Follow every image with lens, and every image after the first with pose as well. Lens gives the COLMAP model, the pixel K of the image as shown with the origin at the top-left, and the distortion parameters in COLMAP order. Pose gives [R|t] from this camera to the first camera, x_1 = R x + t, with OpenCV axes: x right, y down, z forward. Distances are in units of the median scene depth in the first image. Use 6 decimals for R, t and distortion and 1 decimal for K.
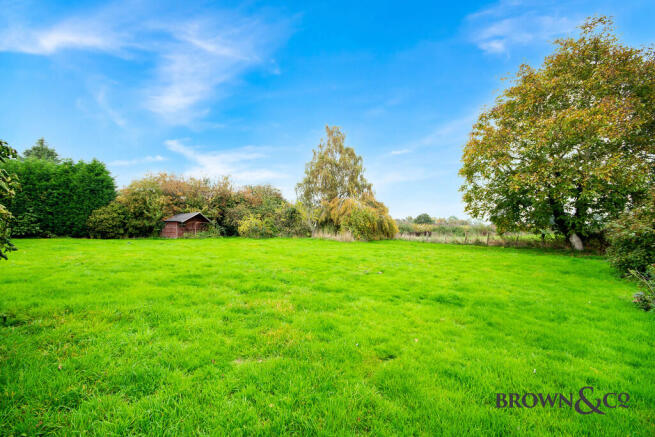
lens RADIAL K [[295.3, 0, 329.6], [0, 295.3, 220.7], [0, 0, 1]] dist [0.001266, 0.000581]
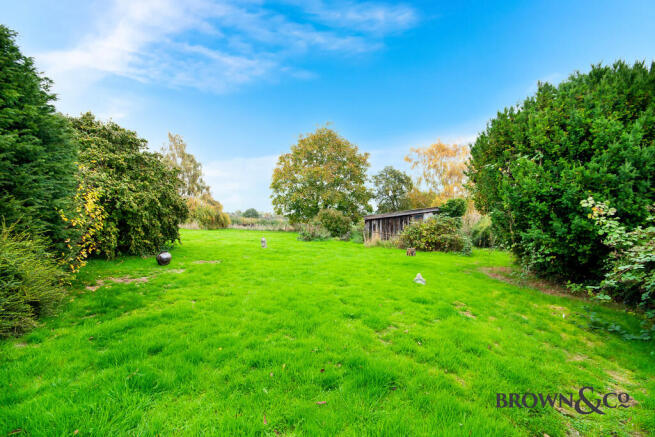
lens RADIAL K [[295.3, 0, 326.8], [0, 295.3, 219.6], [0, 0, 1]] dist [0.001266, 0.000581]
pose [[0.850422, 0.013430, 0.525930, -0.111384], [-0.023196, 0.999659, 0.011979, -0.006110], [-0.525589, -0.022387, 0.850444, -0.416804]]
